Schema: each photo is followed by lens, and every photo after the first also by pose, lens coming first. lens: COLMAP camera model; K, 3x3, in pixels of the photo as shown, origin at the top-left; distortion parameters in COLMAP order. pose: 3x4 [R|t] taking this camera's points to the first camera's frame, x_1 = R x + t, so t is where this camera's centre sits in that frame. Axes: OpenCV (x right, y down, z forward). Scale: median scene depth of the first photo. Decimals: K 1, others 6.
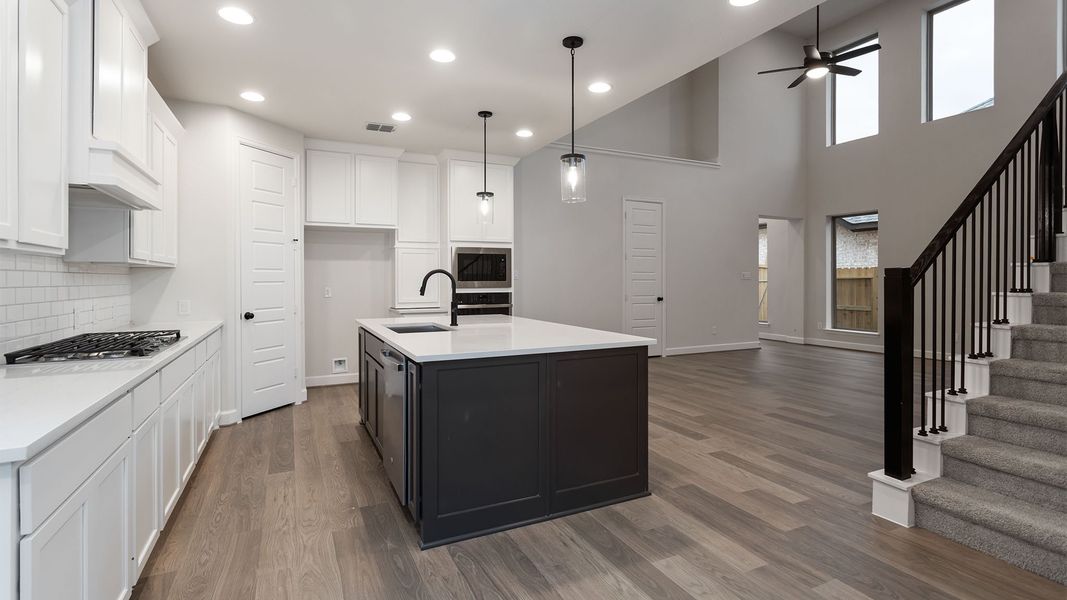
lens RADIAL K [[502.0, 0, 522.3], [0, 502.0, 280.7], [0, 0, 1]] dist [0.003100, 0.001125]
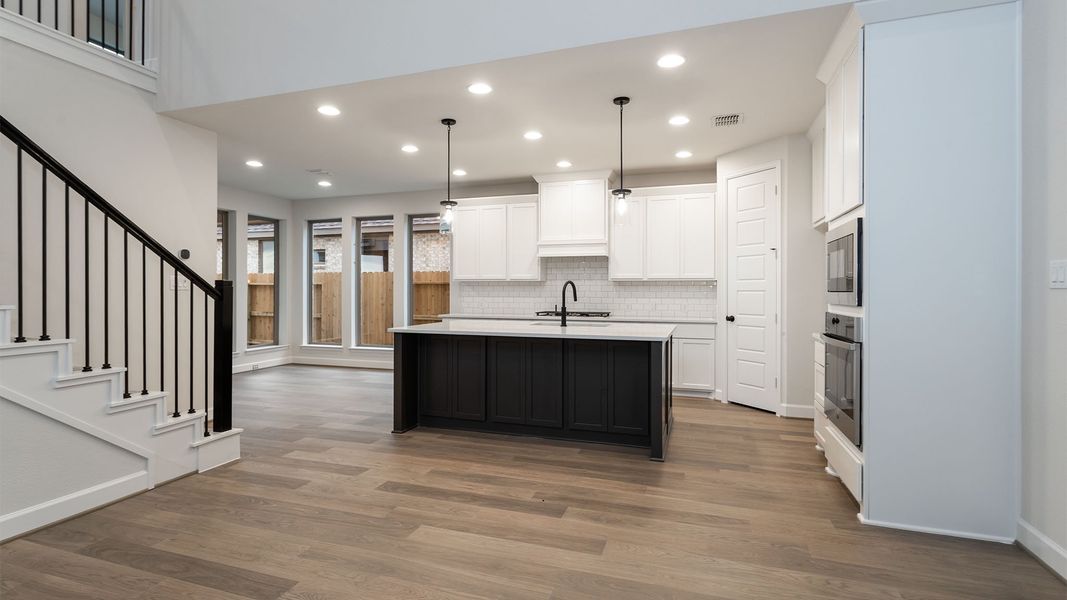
lens RADIAL K [[502.0, 0, 532.0], [0, 502.0, 299.7], [0, 0, 1]] dist [0.003100, 0.001125]
pose [[-0.688833, 0.017143, -0.724717, 0.657618], [0.000009, 0.999721, 0.023640, -0.004705], [0.724920, 0.016278, -0.688641, 1.461840]]
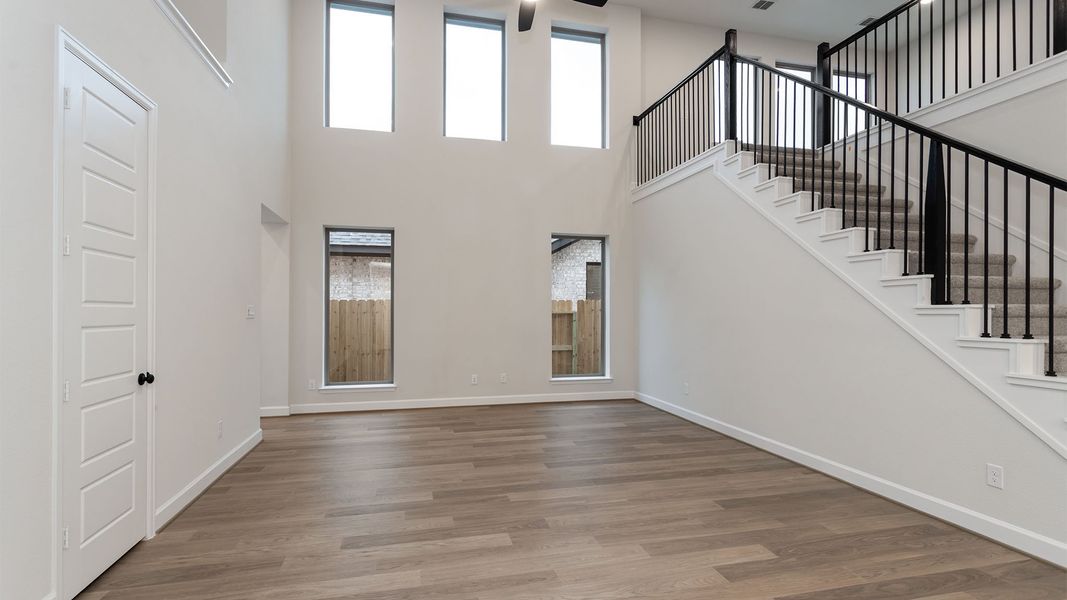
lens RADIAL K [[502.0, 0, 526.2], [0, 502.0, 306.1], [0, 0, 1]] dist [0.003100, 0.001125]
pose [[0.198369, 0.009610, 0.980080, -0.033644], [0.000680, 0.999950, -0.009942, -0.019005], [-0.980127, 0.002638, 0.198352, 1.146799]]
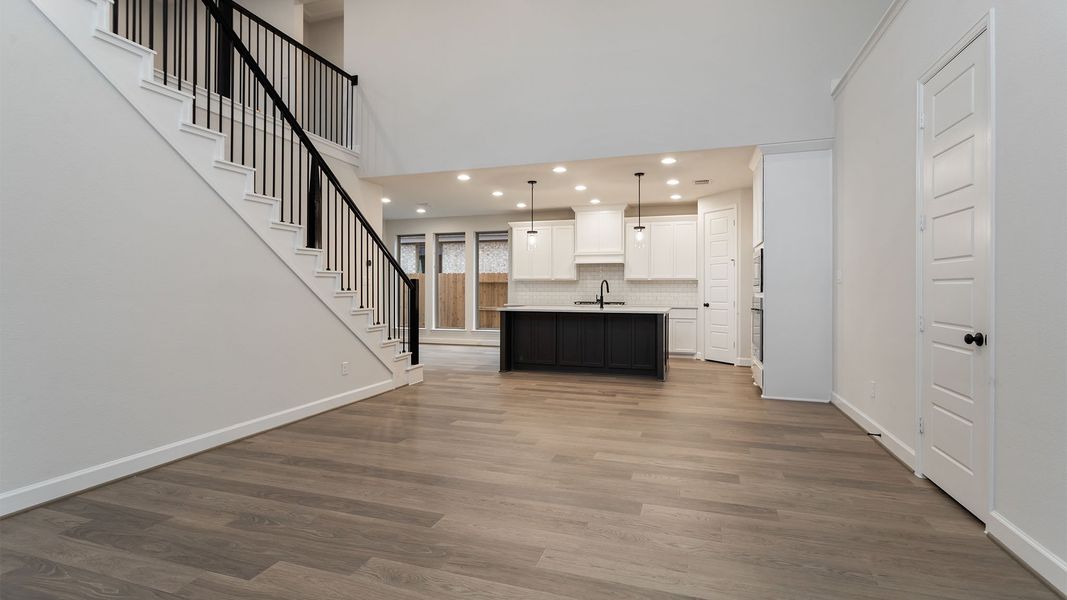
lens RADIAL K [[502.0, 0, 532.7], [0, 502.0, 296.1], [0, 0, 1]] dist [0.003100, 0.001125]
pose [[-0.678586, 0.010100, -0.734451, 1.192604], [-0.001858, 0.999879, 0.015466, 0.008355], [0.734518, 0.011859, -0.678485, 1.734297]]
